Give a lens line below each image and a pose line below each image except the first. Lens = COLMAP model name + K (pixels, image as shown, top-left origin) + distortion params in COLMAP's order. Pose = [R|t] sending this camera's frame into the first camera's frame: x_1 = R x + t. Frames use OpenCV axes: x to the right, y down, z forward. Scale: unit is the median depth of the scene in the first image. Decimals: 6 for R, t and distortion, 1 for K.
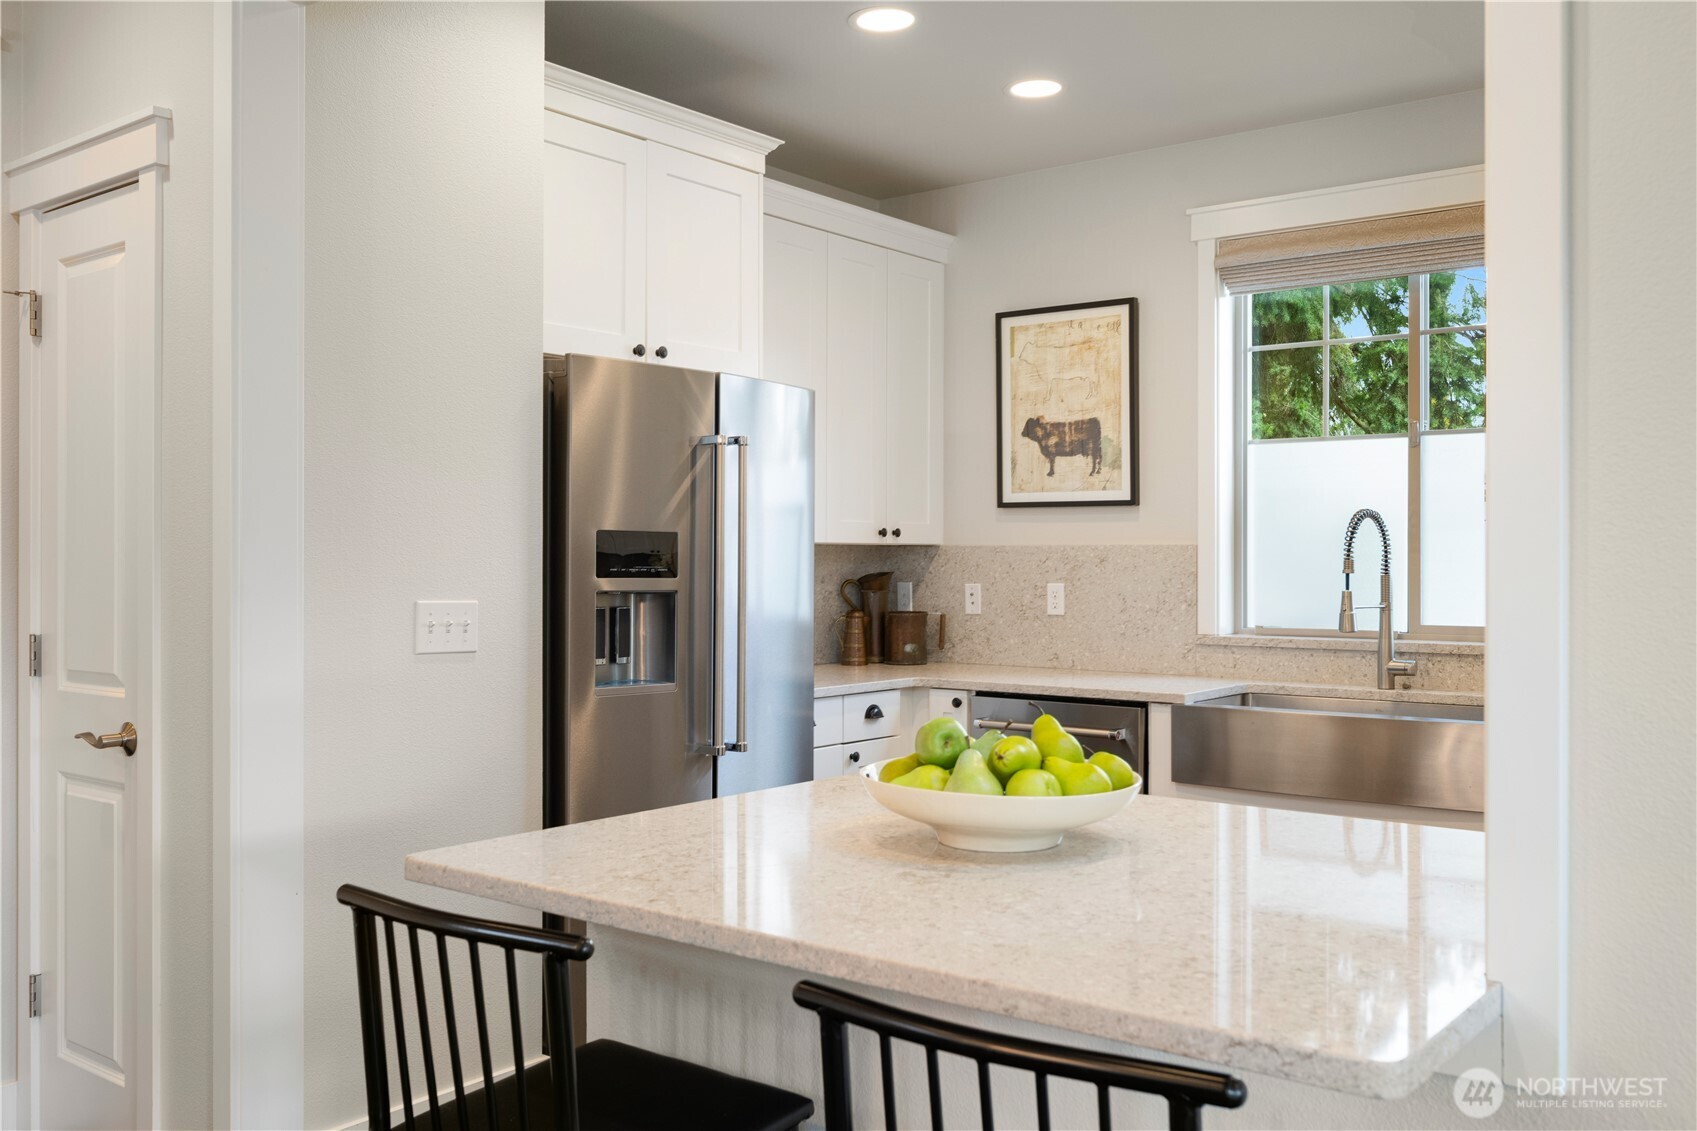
lens RADIAL K [[1484.1, 0, 848.5], [0, 1484.1, 565.5], [0, 0, 1]] dist [-0.013339, -0.006750]
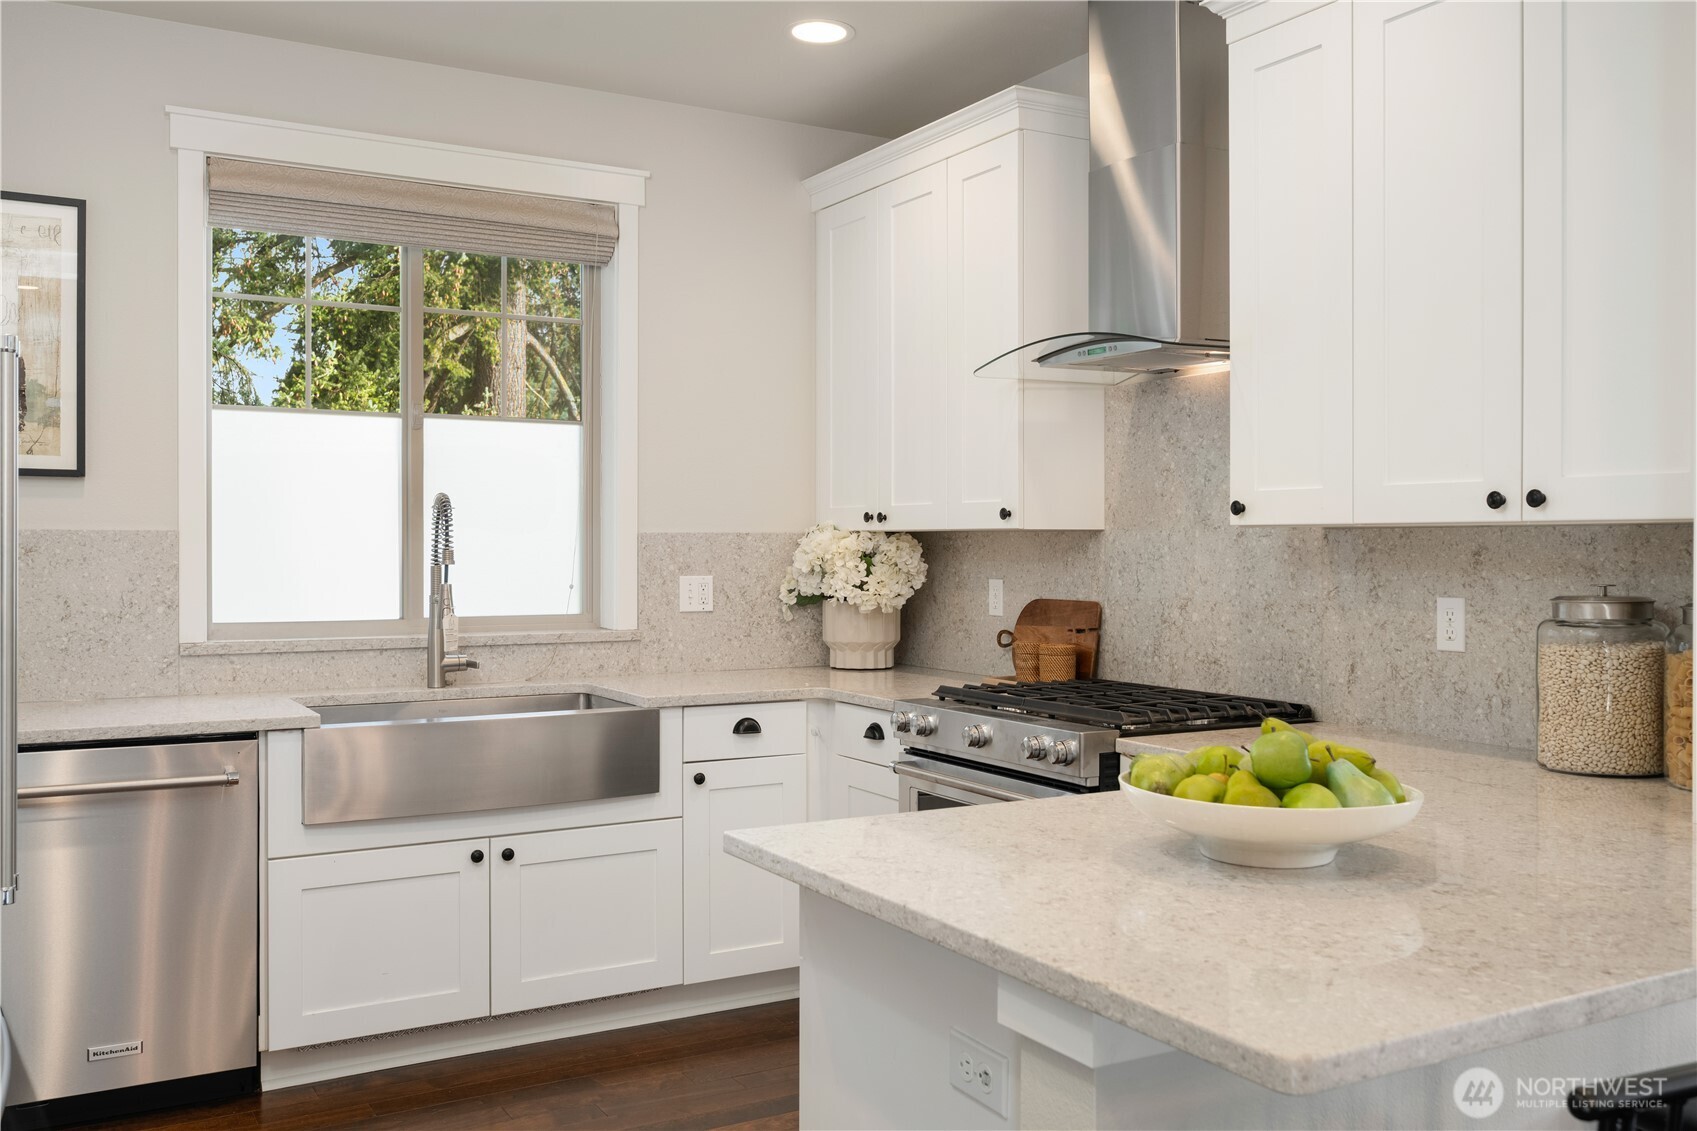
lens RADIAL K [[1484.1, 0, 848.5], [0, 1484.1, 565.5], [0, 0, 1]] dist [-0.013339, -0.006750]
pose [[0.357973, -0.010611, 0.933672, -0.377927], [0.005456, 0.999942, 0.009273, -0.000712], [-0.933716, 0.001774, 0.358010, 0.380083]]
